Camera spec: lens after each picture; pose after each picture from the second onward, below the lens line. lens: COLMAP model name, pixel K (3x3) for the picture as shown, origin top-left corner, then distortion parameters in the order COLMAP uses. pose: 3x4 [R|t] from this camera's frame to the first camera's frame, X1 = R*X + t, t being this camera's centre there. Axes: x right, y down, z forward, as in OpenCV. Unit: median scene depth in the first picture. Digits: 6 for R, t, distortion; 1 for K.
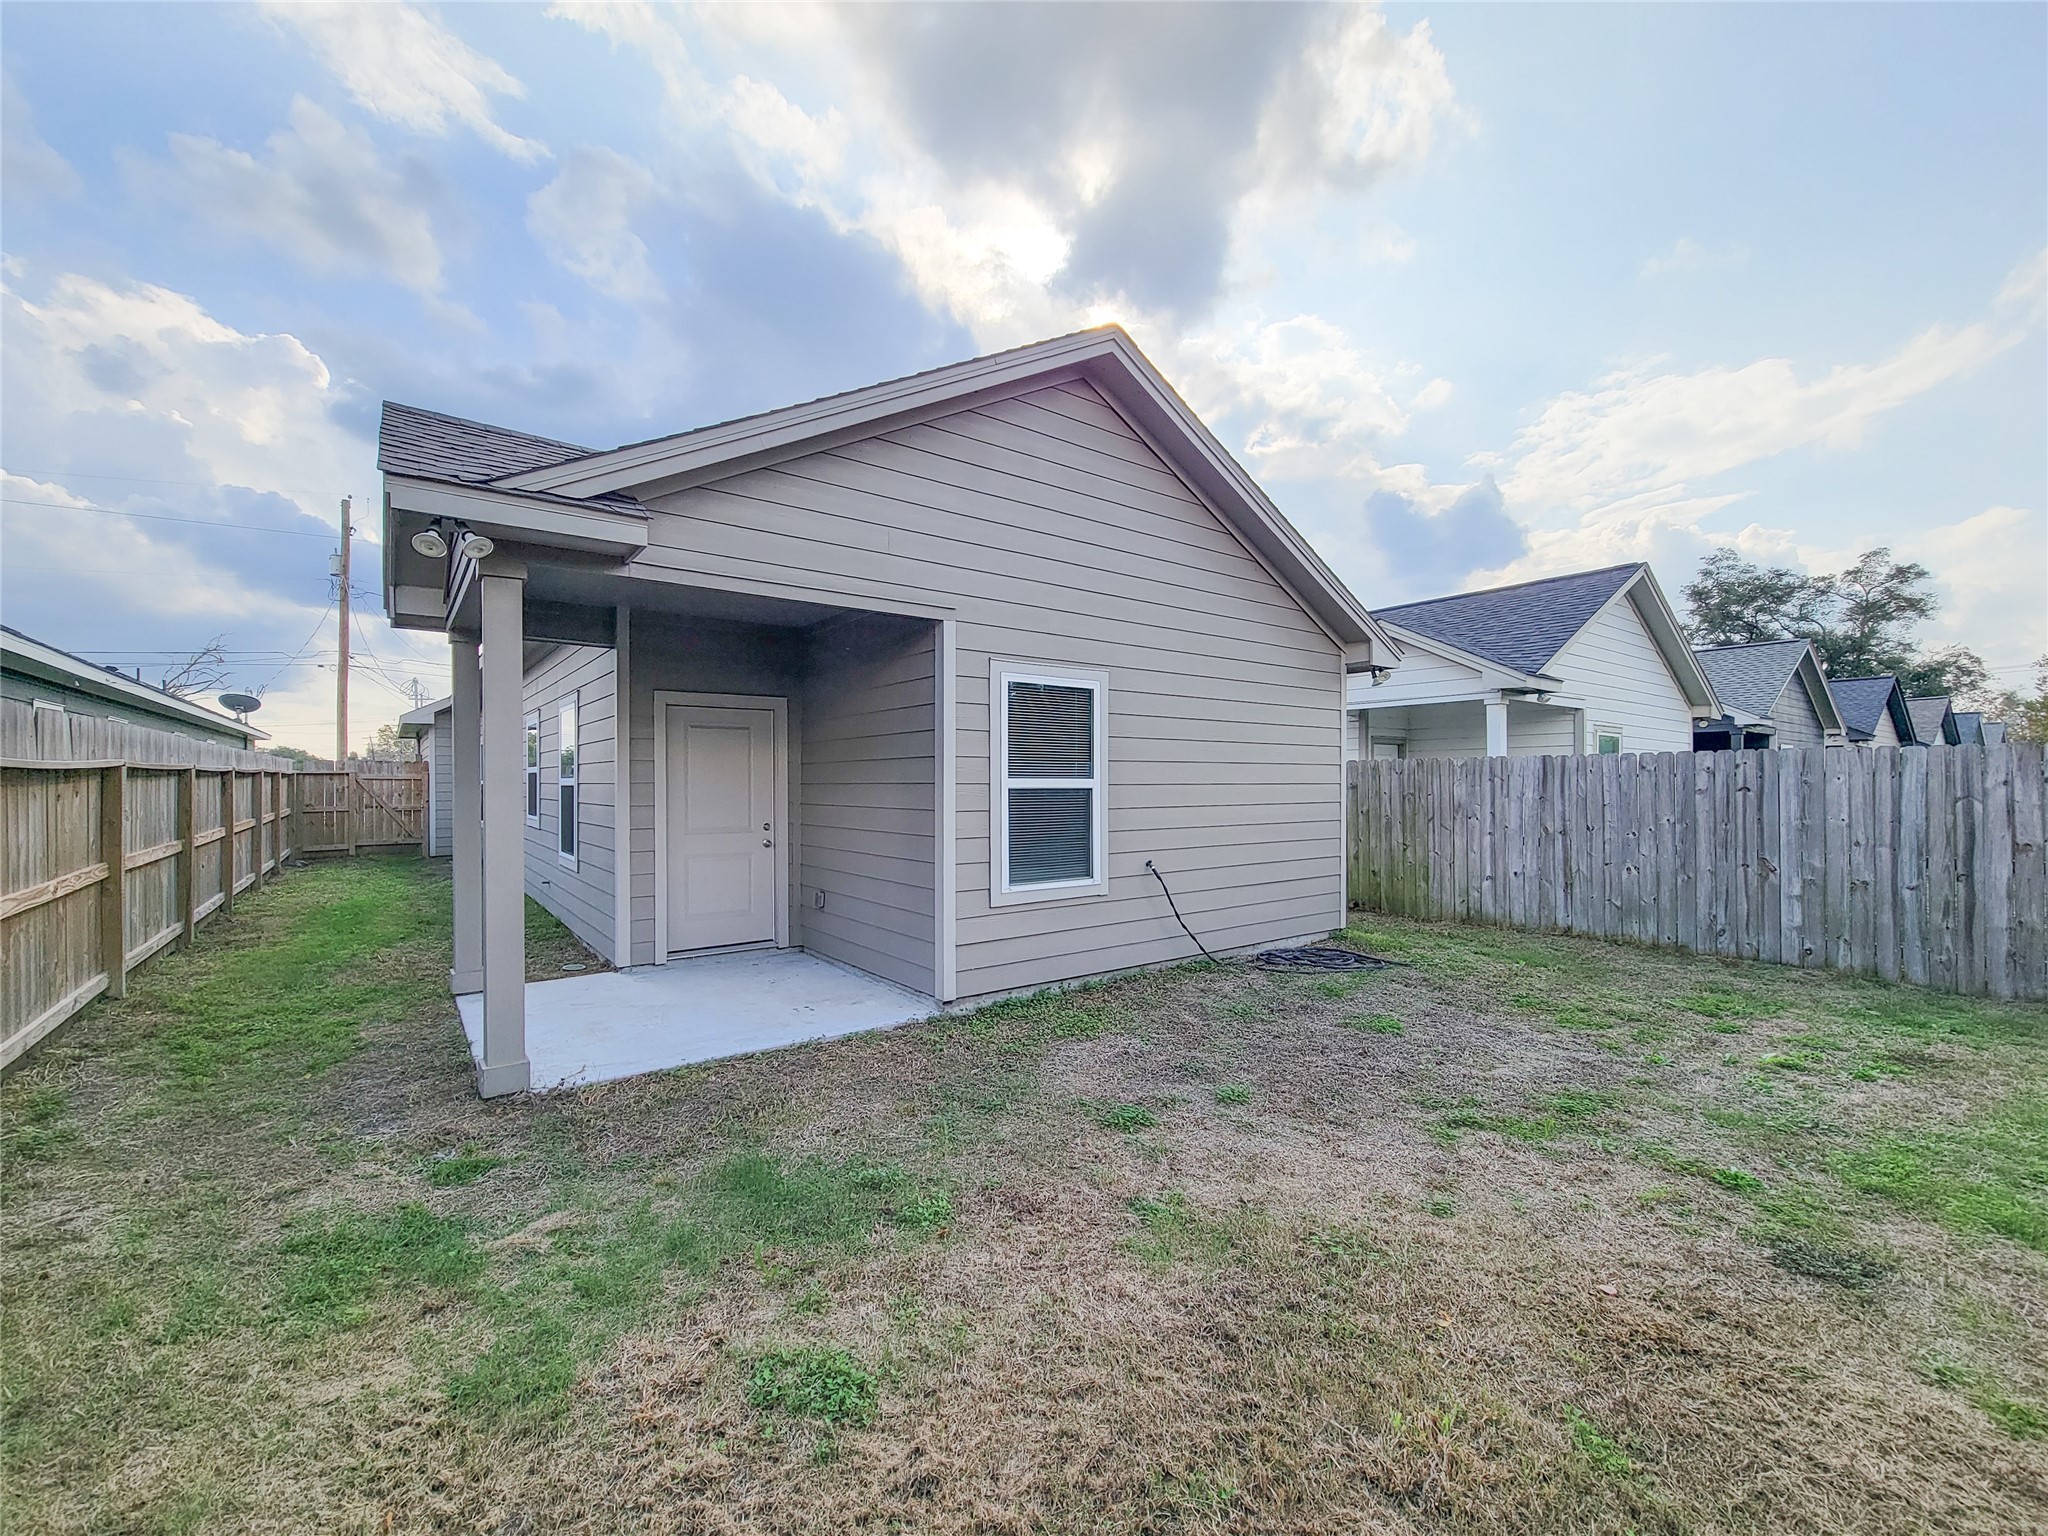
lens RADIAL K [[844.1, 0, 1024.2], [0, 844.1, 778.8], [0, 0, 1]] dist [0.008687, -0.003282]
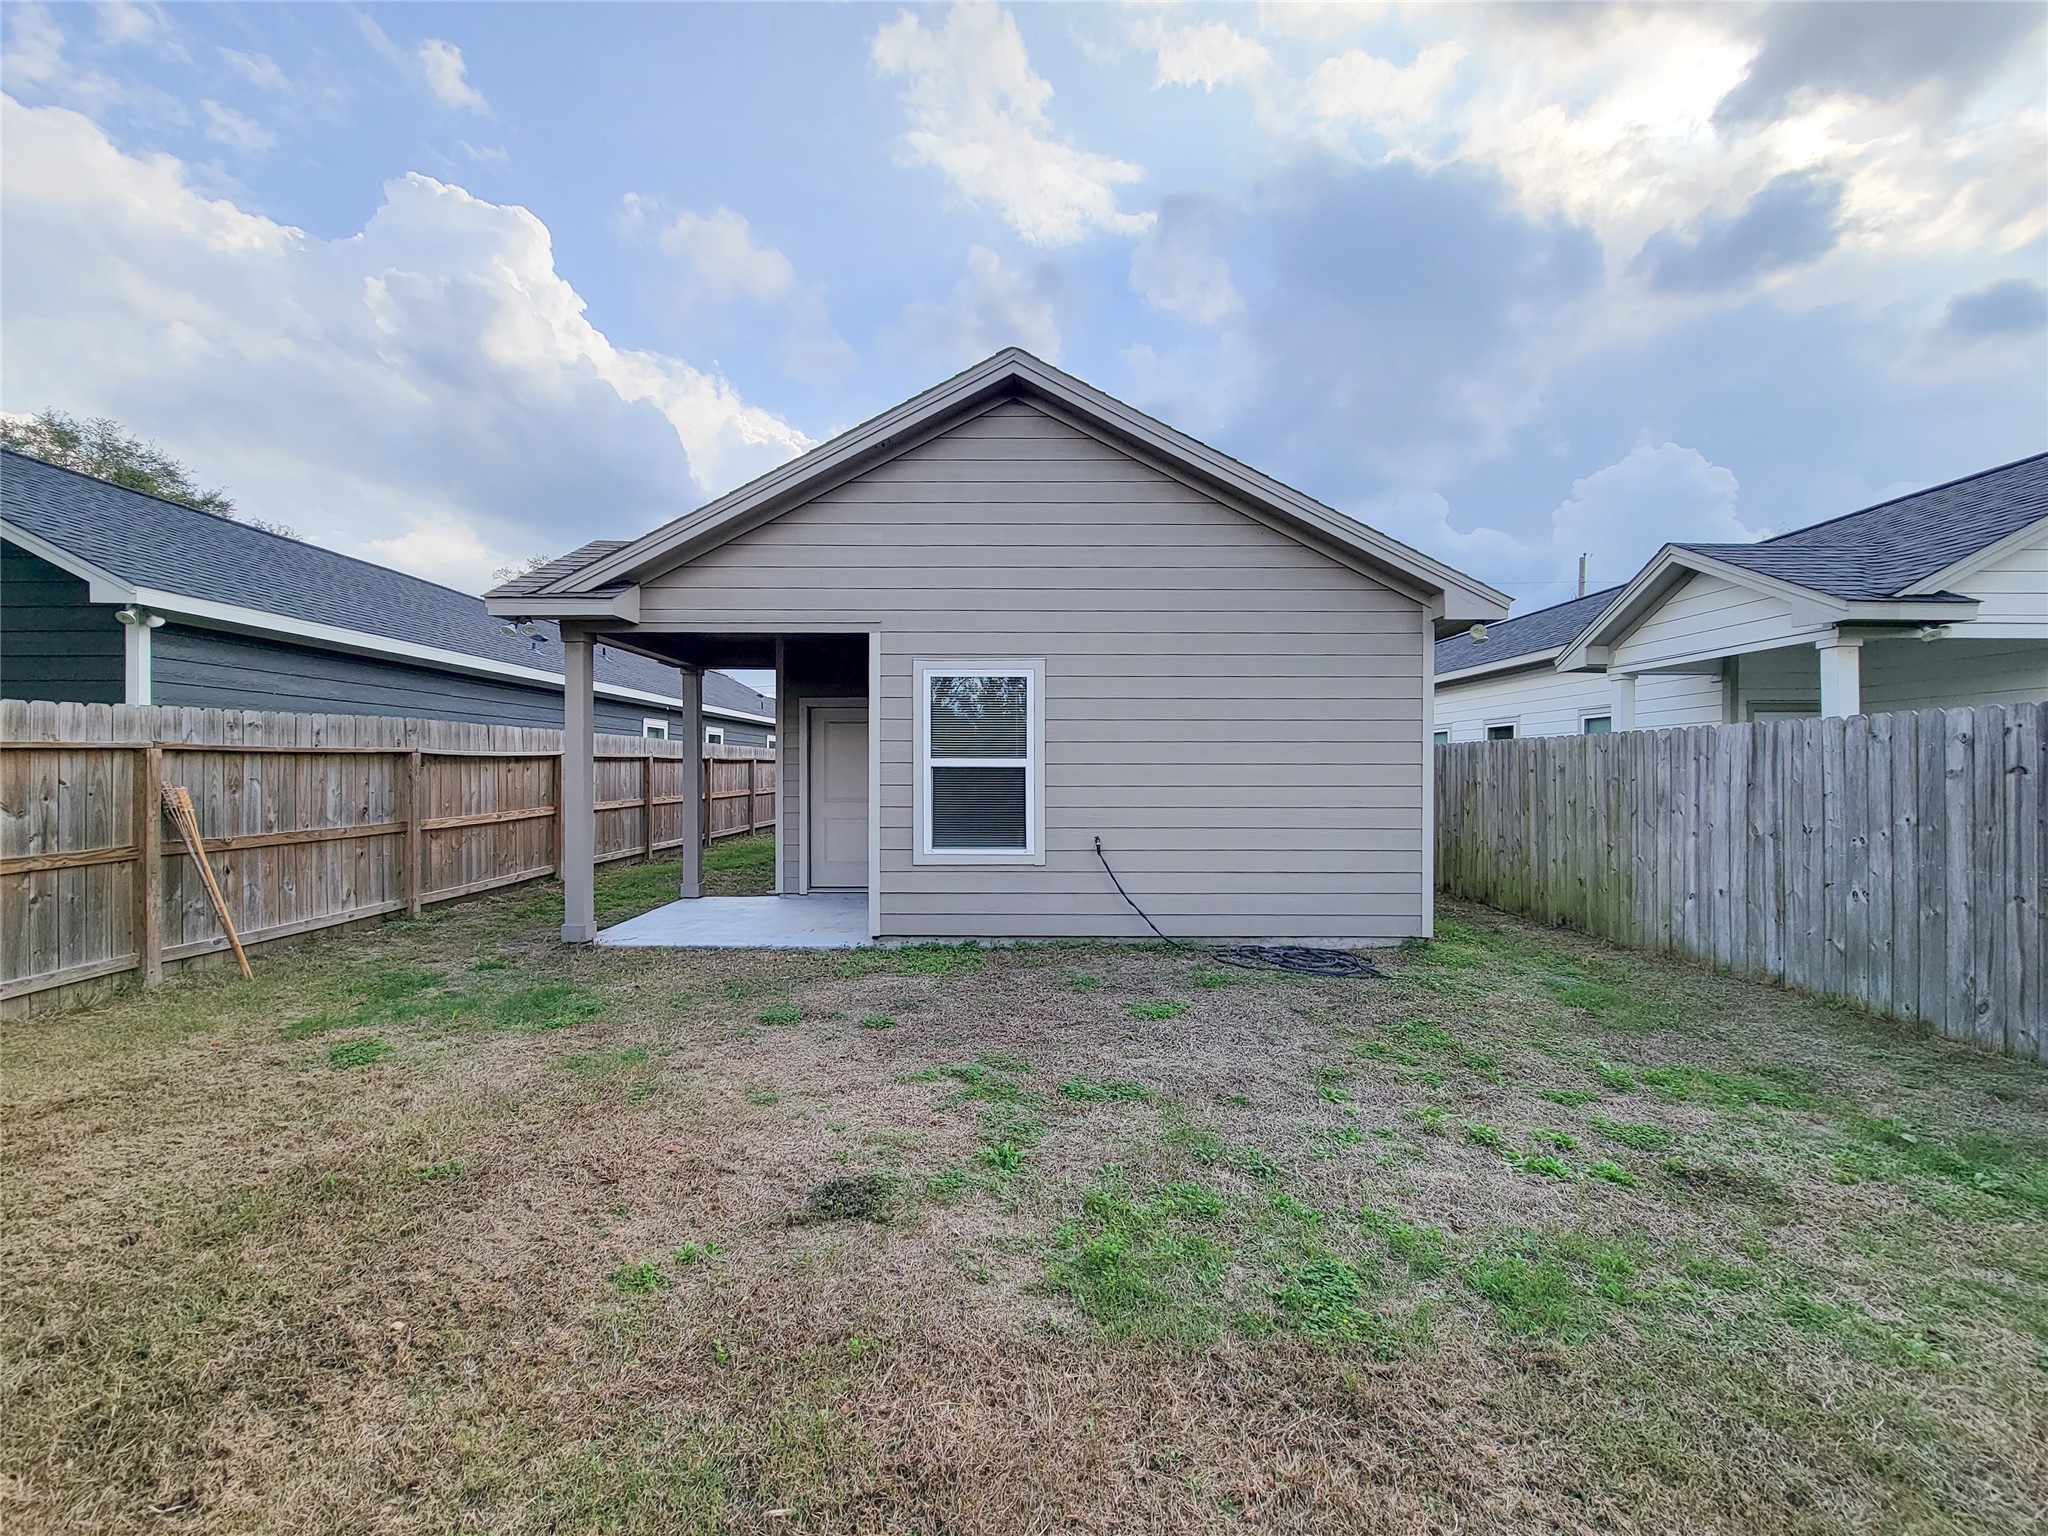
lens RADIAL K [[844.1, 0, 1024.3], [0, 844.1, 763.8], [0, 0, 1]] dist [0.008687, -0.003282]
pose [[0.793893, -0.003332, -0.608049, 0.684452], [0.000011, 0.999985, -0.005466, 0.011775], [0.608058, 0.004333, 0.793881, 0.112779]]
